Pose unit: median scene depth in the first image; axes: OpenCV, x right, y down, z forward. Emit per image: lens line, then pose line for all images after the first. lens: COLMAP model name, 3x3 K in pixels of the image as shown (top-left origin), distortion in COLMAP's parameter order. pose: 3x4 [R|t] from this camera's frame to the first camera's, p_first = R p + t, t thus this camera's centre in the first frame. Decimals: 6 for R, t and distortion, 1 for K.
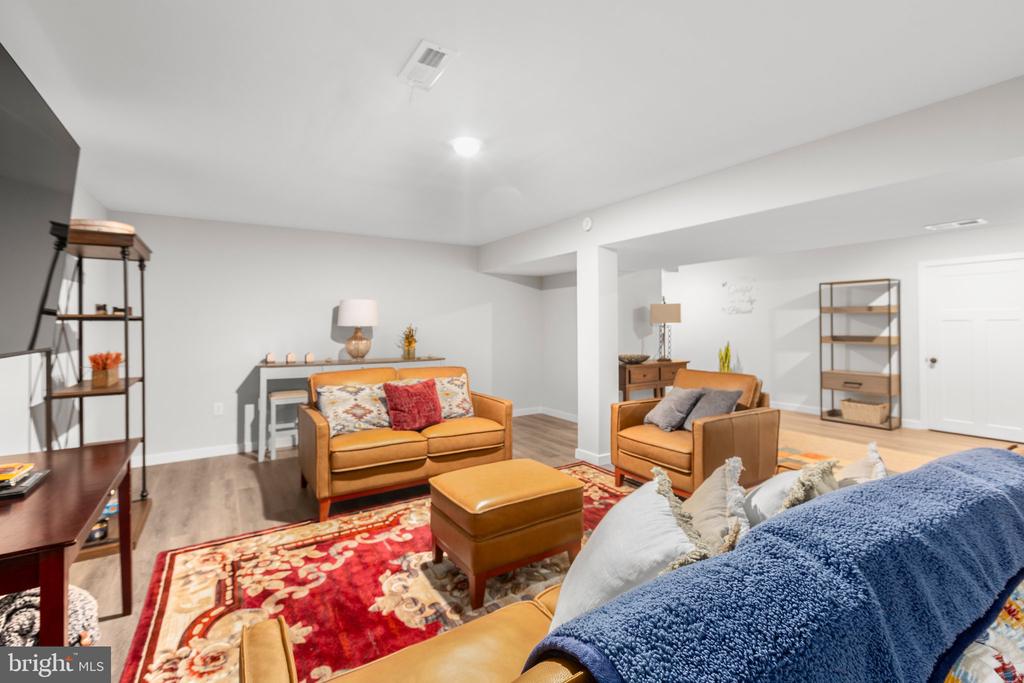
lens RADIAL K [[452.4, 0, 509.6], [0, 452.4, 321.9], [0, 0, 1]] dist [-0.001614, -0.001016]
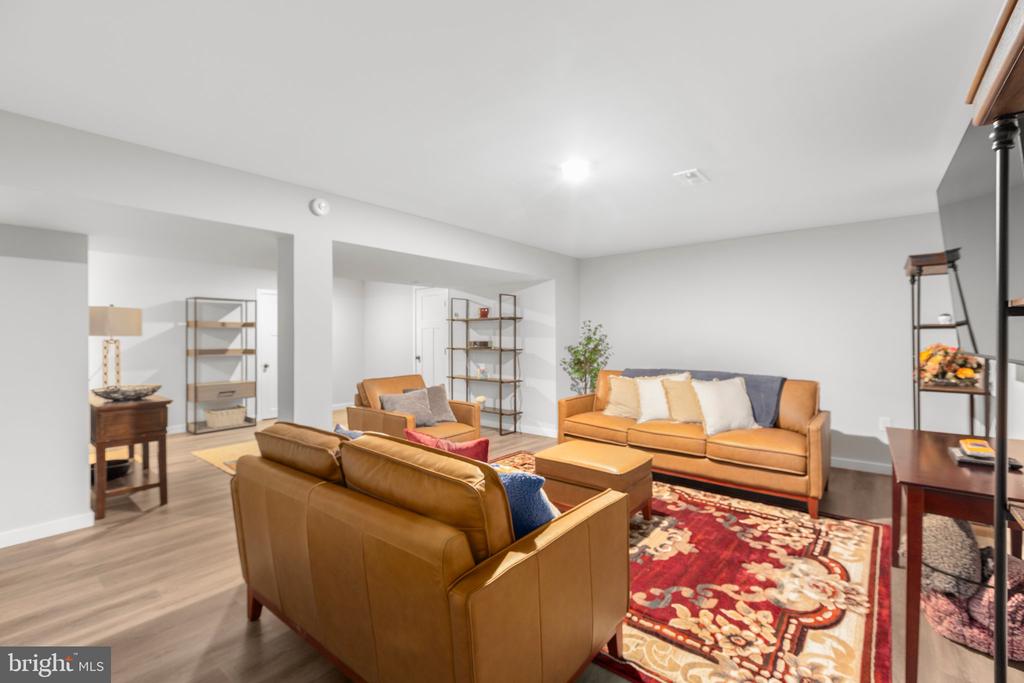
lens RADIAL K [[452.4, 0, 511.5], [0, 452.4, 340.7], [0, 0, 1]] dist [-0.001614, -0.001016]
pose [[-0.323332, -0.003923, 0.946277, -1.163338], [-0.000308, 0.999992, 0.004040, 0.015095], [-0.946286, 0.001015, -0.323331, 1.637399]]
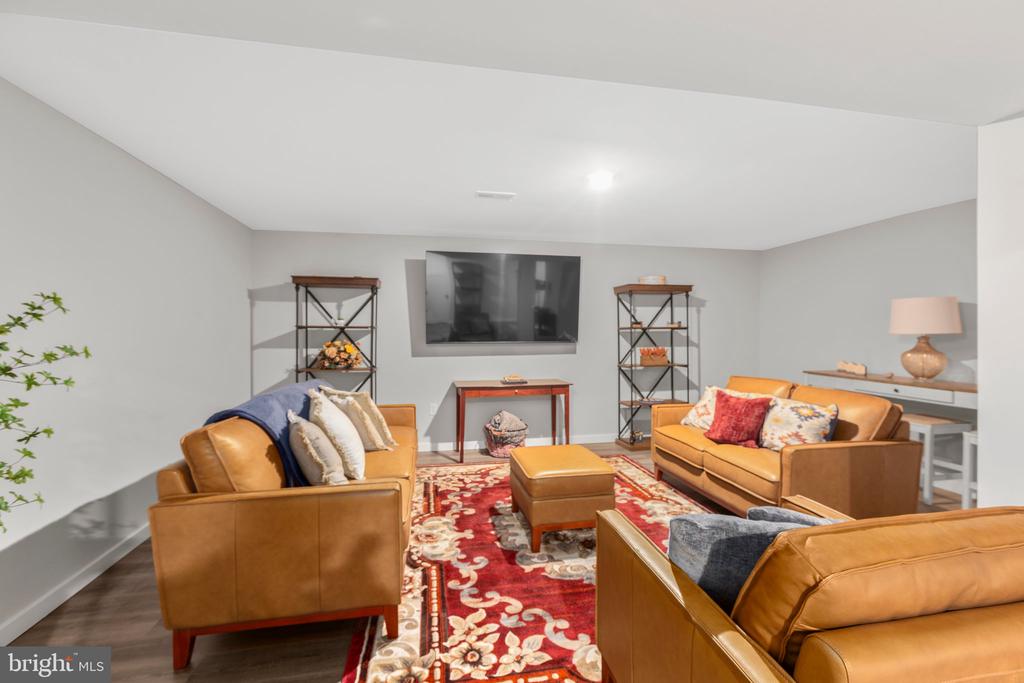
lens RADIAL K [[452.4, 0, 513.0], [0, 452.4, 335.3], [0, 0, 1]] dist [-0.001614, -0.001016]
pose [[-0.356247, 0.013410, -0.934296, 1.187176], [0.006852, 0.999908, 0.011739, -0.004447], [0.934367, -0.002220, -0.356306, 1.320387]]
